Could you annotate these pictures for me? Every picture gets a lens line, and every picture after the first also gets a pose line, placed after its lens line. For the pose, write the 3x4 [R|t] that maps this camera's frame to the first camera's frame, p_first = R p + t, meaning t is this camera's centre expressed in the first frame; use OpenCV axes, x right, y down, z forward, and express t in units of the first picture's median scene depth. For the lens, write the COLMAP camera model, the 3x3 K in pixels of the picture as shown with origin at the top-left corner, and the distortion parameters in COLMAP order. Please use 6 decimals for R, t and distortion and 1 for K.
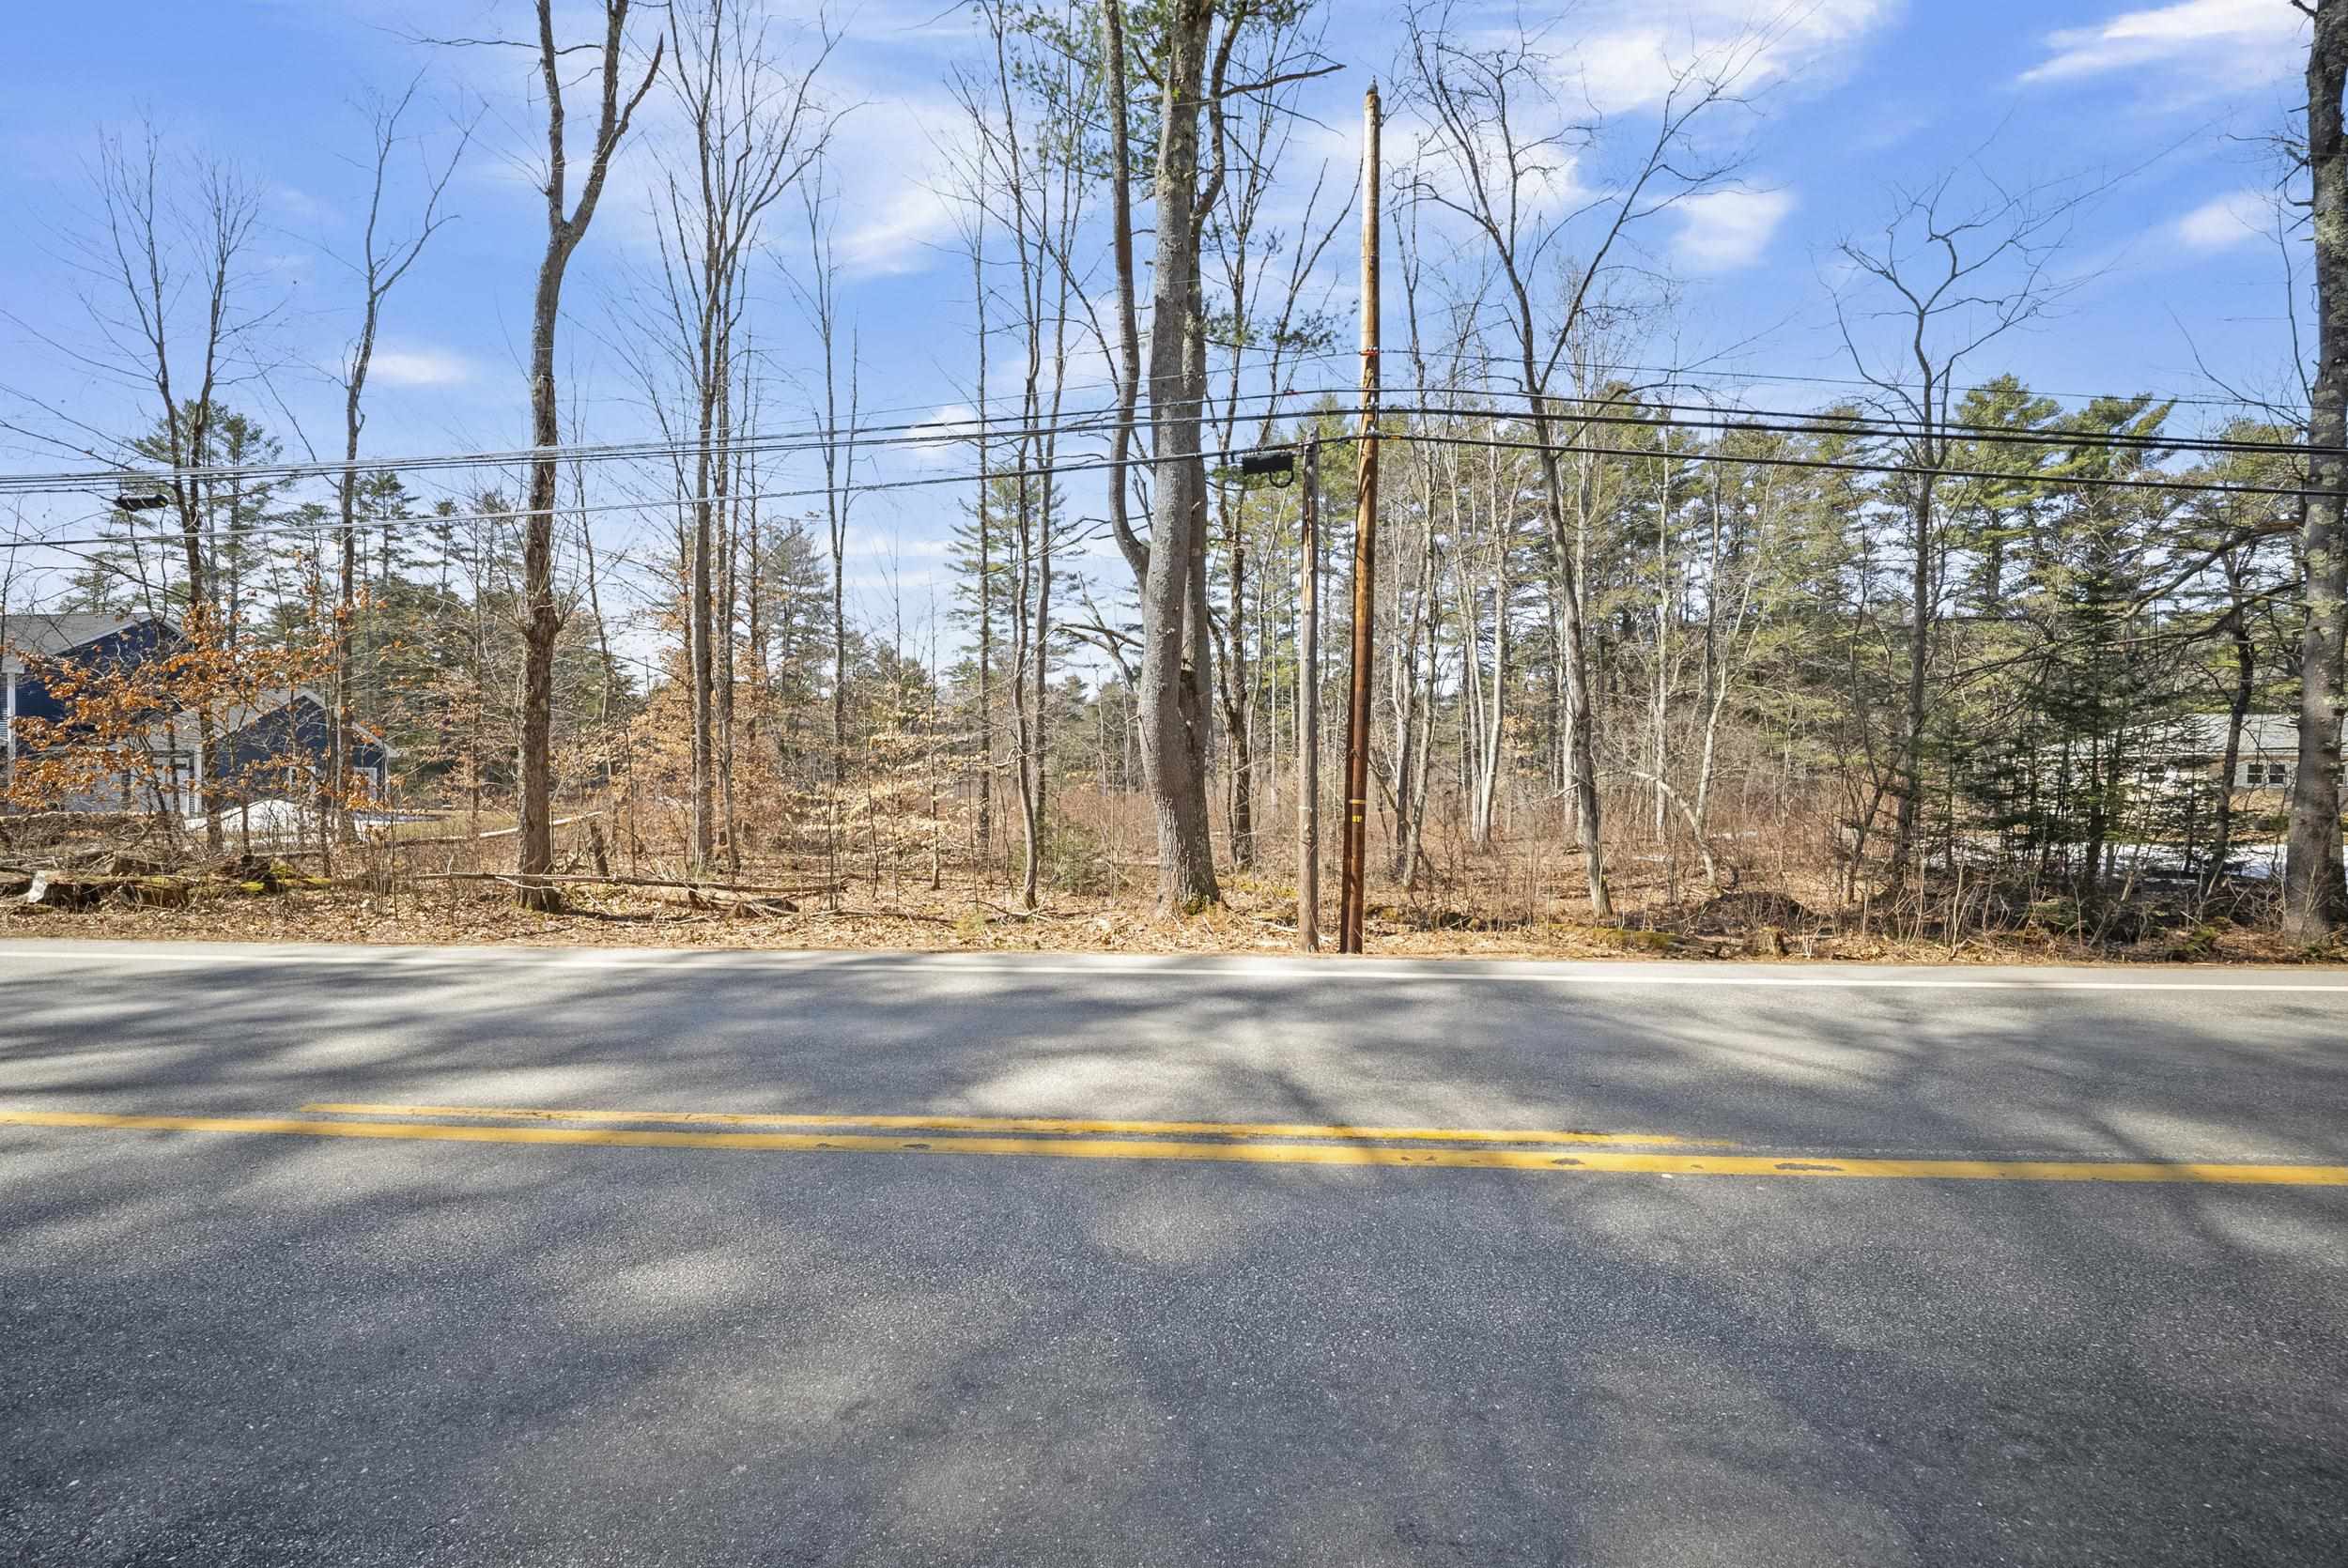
lens RADIAL K [[1017.4, 0, 1174.0], [0, 1017.4, 784.0], [0, 0, 1]] dist [0.000157, -0.000579]
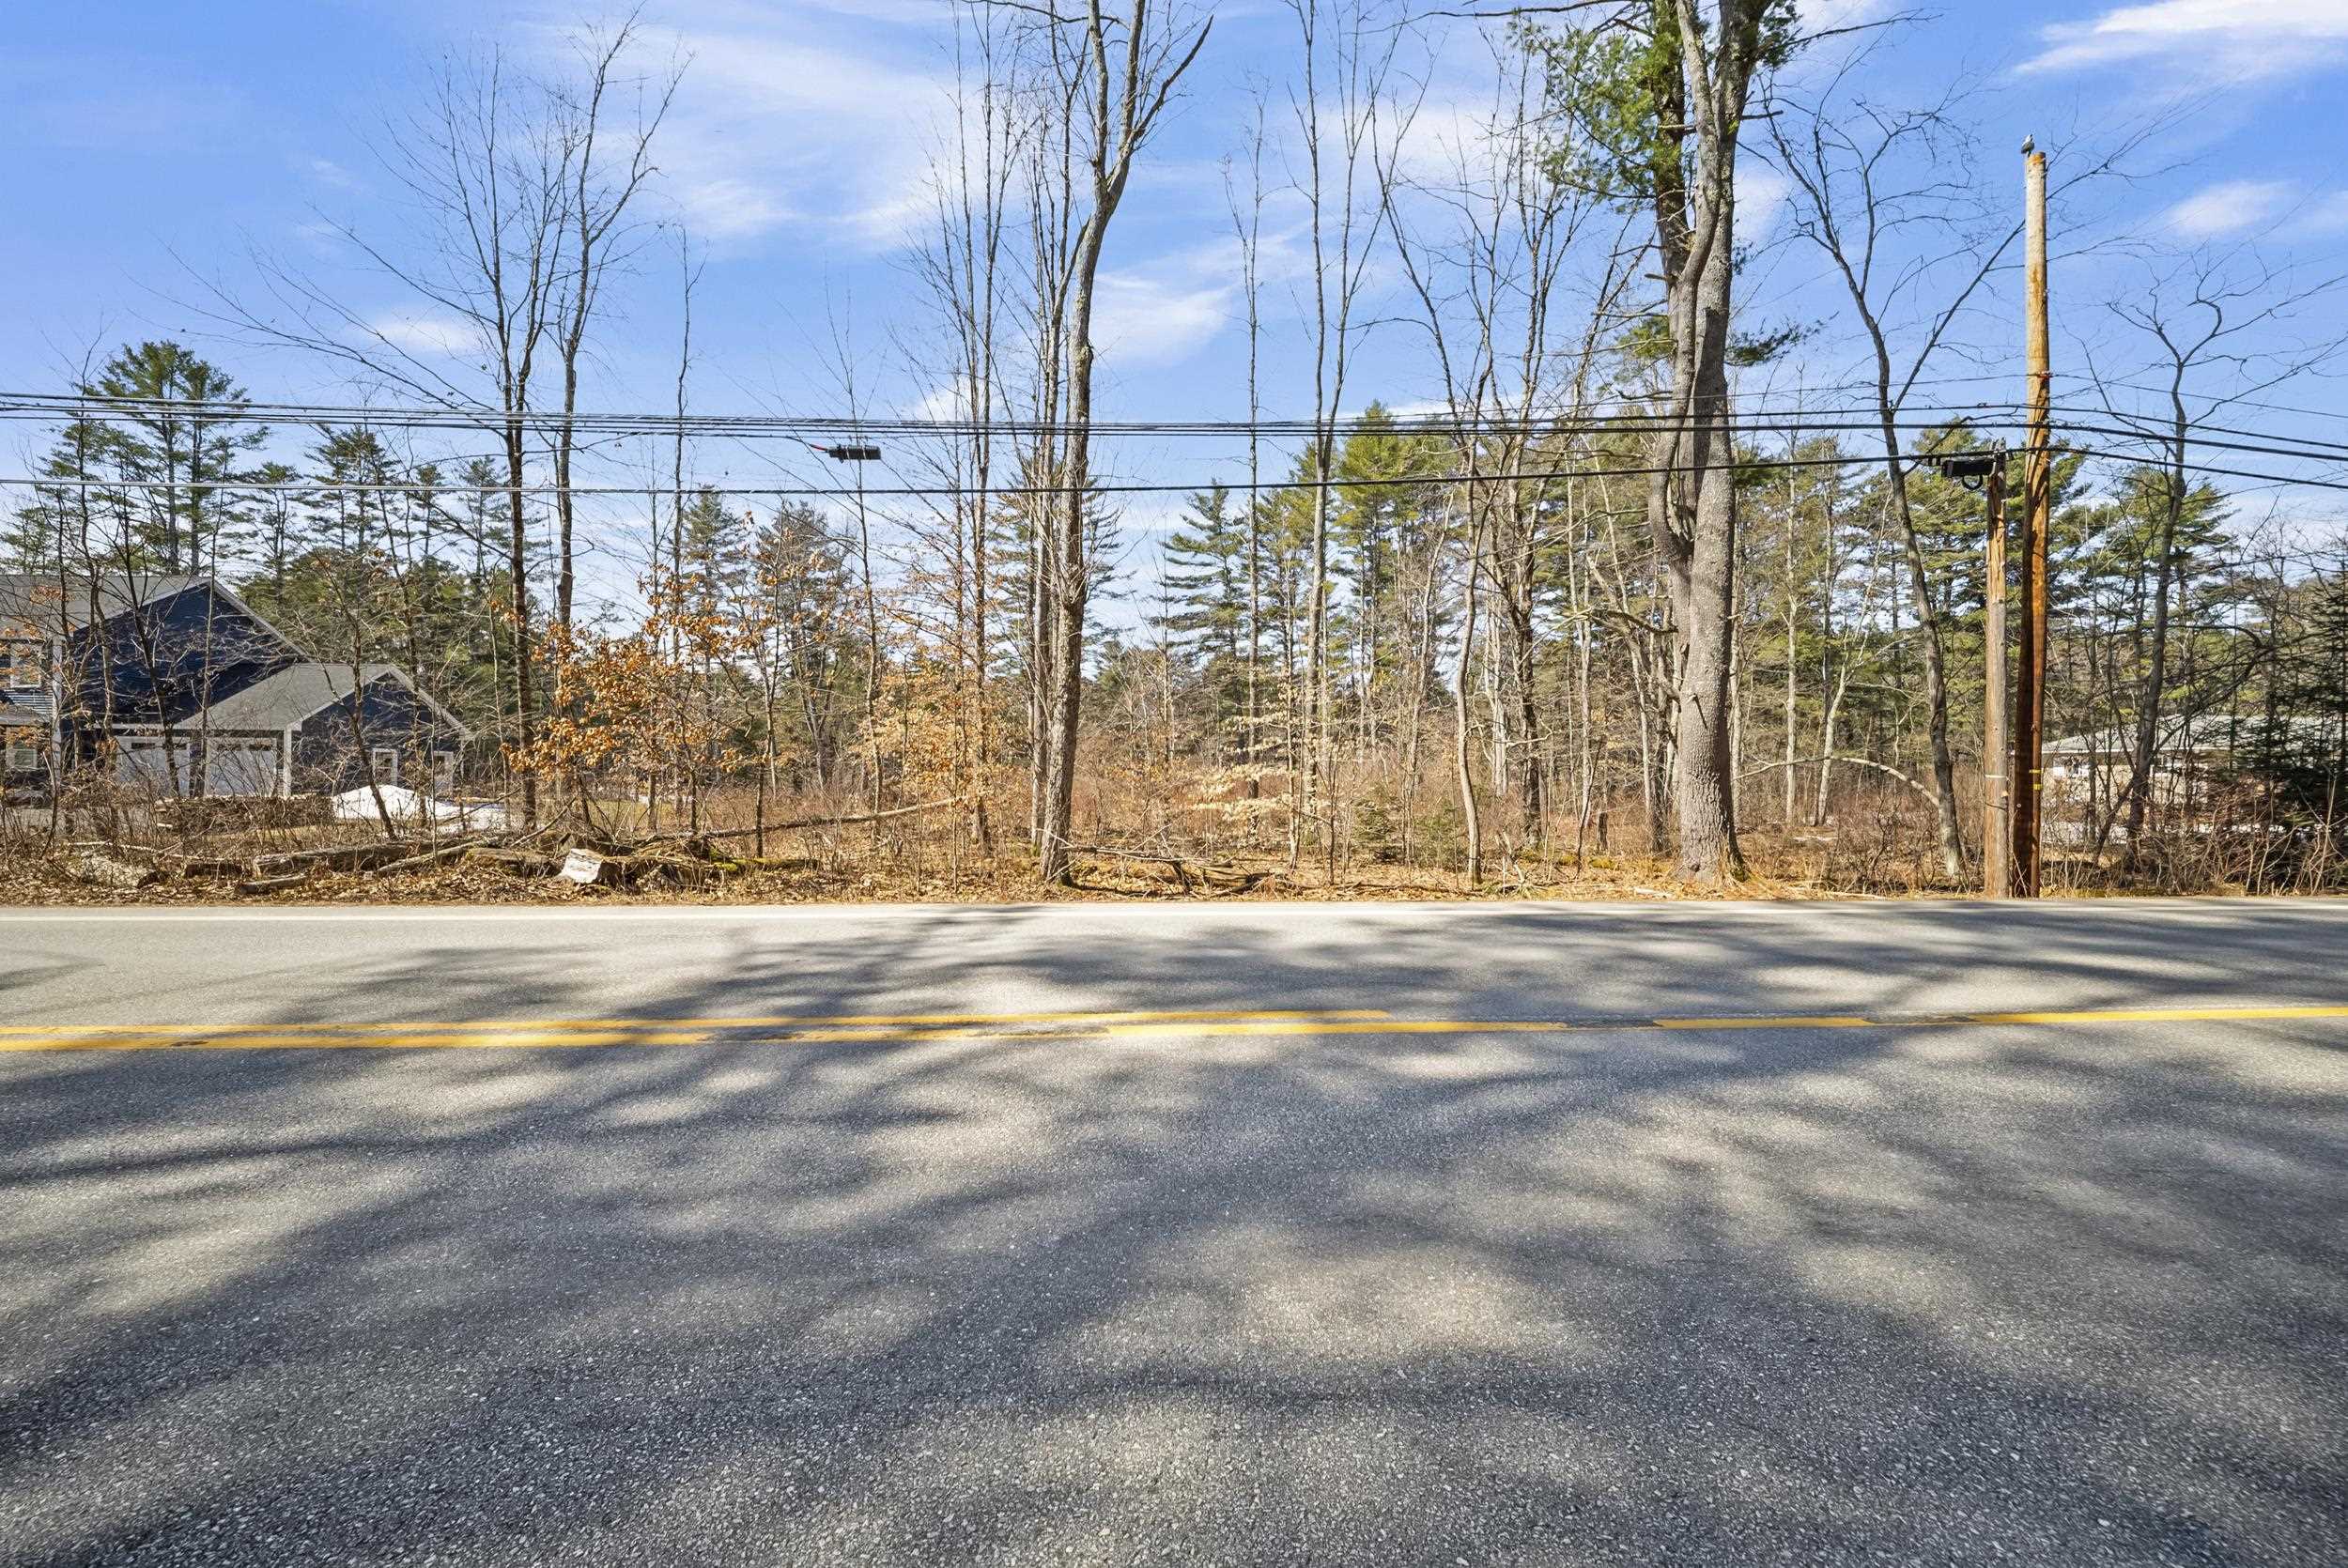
lens RADIAL K [[989.6, 0, 1172.4], [0, 989.6, 754.9], [0, 0, 1]] dist [-0.000268, 0.000366]
pose [[0.990333, 0.004074, 0.138654, -0.181528], [-0.001348, 0.999804, -0.019750, 0.002058], [-0.138707, 0.019372, 0.990144, 0.015835]]
